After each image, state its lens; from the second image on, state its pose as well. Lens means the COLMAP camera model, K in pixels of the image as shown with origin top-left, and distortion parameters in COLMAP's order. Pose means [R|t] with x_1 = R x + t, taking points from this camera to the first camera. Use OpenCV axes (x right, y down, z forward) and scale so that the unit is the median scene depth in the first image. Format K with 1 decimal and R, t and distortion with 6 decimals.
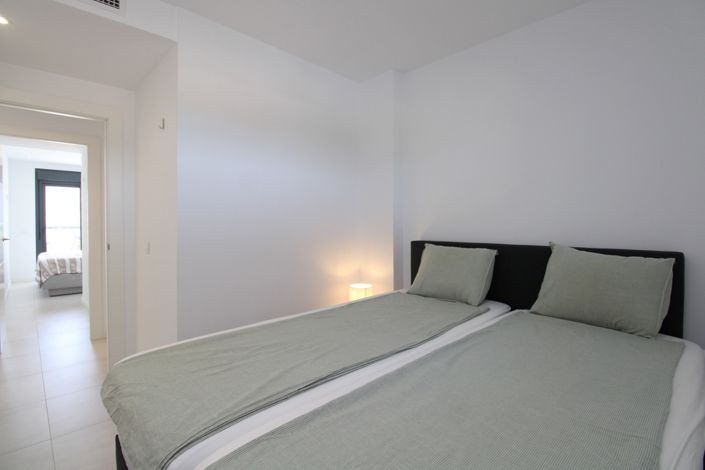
lens RADIAL K [[334.1, 0, 354.8], [0, 334.1, 228.8], [0, 0, 1]] dist [0.002393, -0.011790]
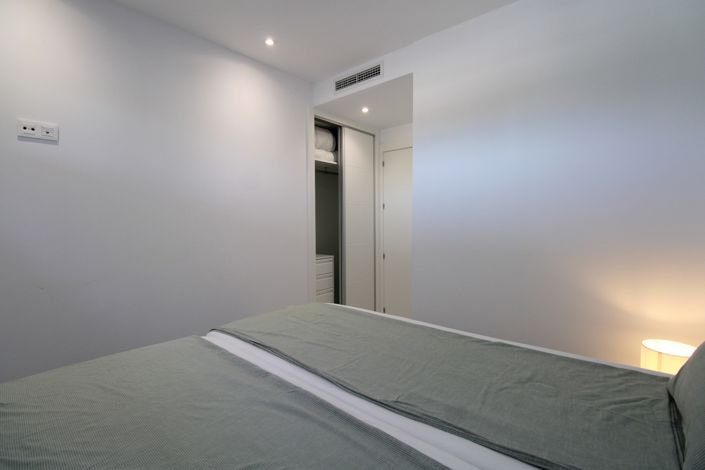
lens RADIAL K [[334.1, 0, 354.8], [0, 334.1, 228.8], [0, 0, 1]] dist [0.002393, -0.011790]
pose [[0.063944, 0.021046, -0.997732, 0.749476], [-0.009810, 0.999743, 0.020460, -0.017753], [0.997905, 0.008480, 0.064134, 0.792730]]
